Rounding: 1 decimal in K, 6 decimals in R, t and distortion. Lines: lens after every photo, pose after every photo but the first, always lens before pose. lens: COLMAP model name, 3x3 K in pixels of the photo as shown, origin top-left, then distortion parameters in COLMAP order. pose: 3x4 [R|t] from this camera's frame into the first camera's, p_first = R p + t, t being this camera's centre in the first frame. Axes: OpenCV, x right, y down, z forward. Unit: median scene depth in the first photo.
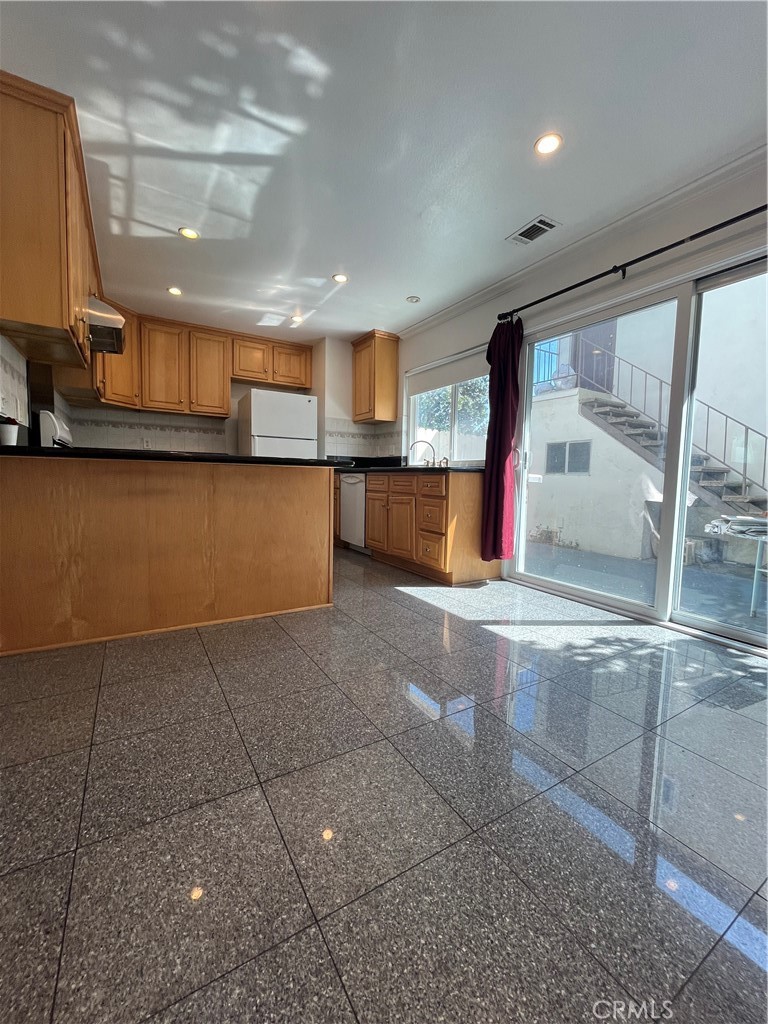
lens RADIAL K [[413.8, 0, 384.4], [0, 413.8, 509.2], [0, 0, 1]] dist [-0.002422, 0.000220]
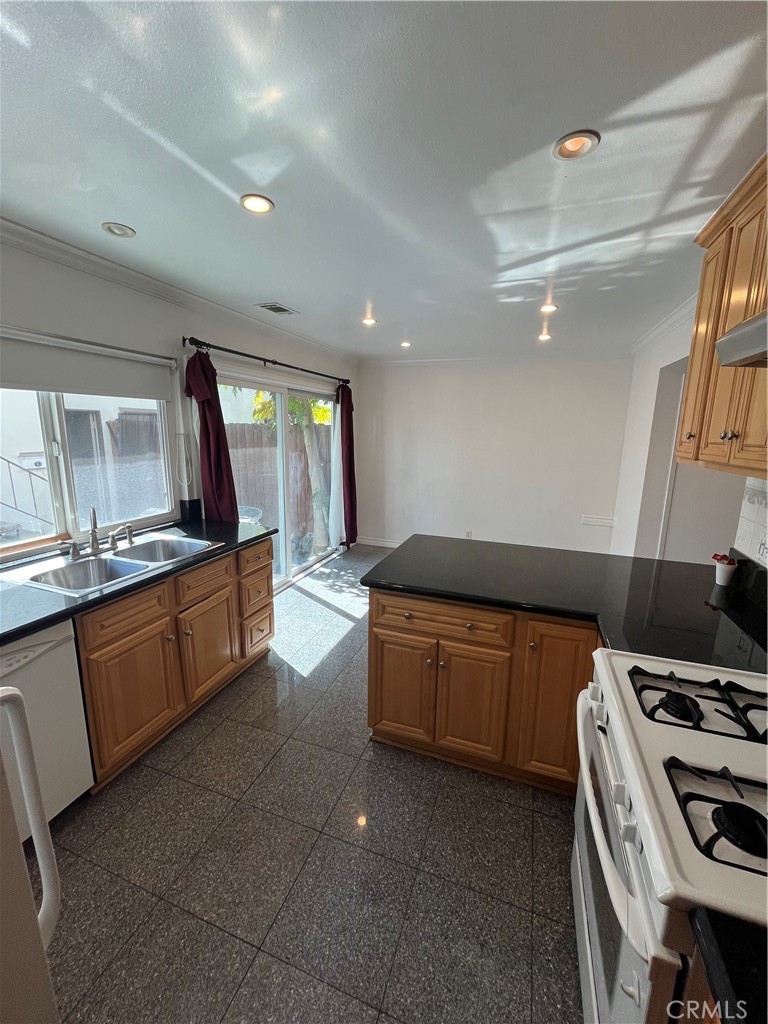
lens RADIAL K [[416.0, 0, 381.8], [0, 416.0, 507.6], [0, 0, 1]] dist [-0.000332, 0.000015]
pose [[-0.626200, -0.180110, 0.758574, -0.742474], [0.030349, 0.966583, 0.254551, -0.407449], [-0.779071, 0.182421, -0.599808, 1.487182]]
